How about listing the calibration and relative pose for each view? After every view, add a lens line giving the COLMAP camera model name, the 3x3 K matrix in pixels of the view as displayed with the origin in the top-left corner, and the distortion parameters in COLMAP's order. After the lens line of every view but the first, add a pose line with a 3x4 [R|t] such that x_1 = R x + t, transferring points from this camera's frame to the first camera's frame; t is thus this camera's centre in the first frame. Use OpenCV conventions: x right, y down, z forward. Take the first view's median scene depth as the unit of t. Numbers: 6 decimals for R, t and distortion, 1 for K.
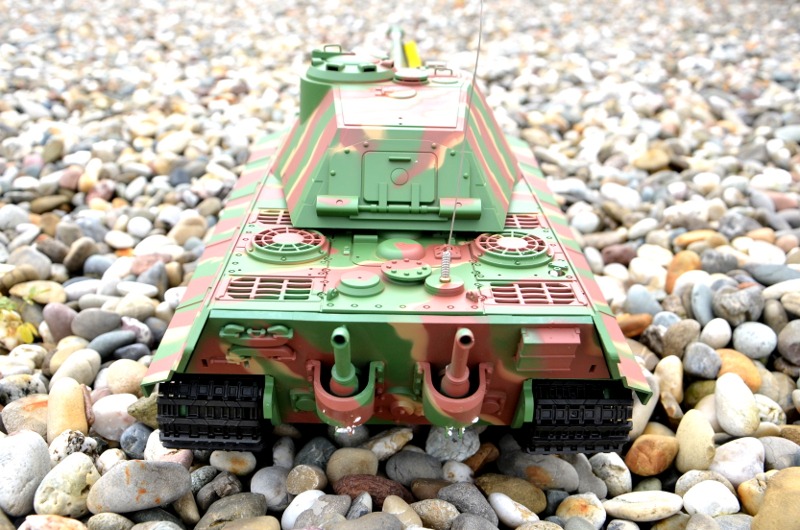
lens RADIAL K [[845.1, 0, 400.0], [0, 845.1, 265.0], [0, 0, 1]] dist [-0.100935, 0.005820]
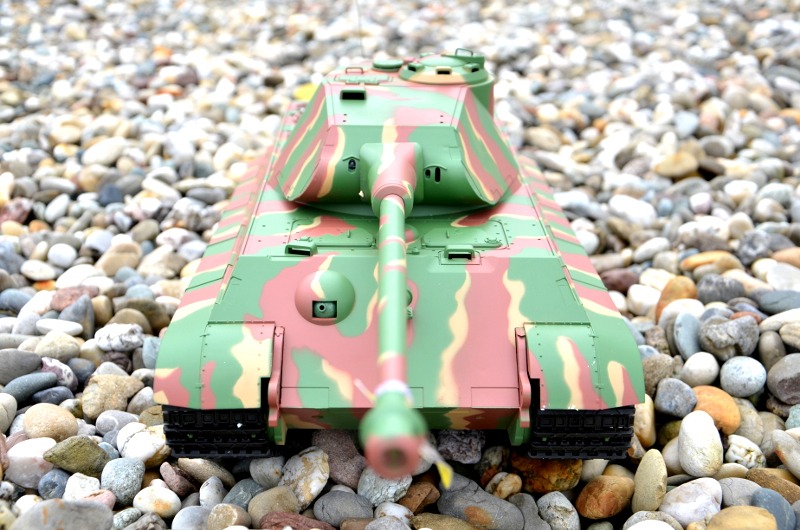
lens RADIAL K [[1183.7, 0, 400.0], [0, 1183.7, 265.0], [0, 0, 1]] dist [0.092119, 0.064362]
pose [[0.999524, -0.012330, -0.028271, 0.066581], [0.011635, 0.999629, -0.024638, -0.001077], [0.028564, 0.024297, 0.999297, -0.203225]]
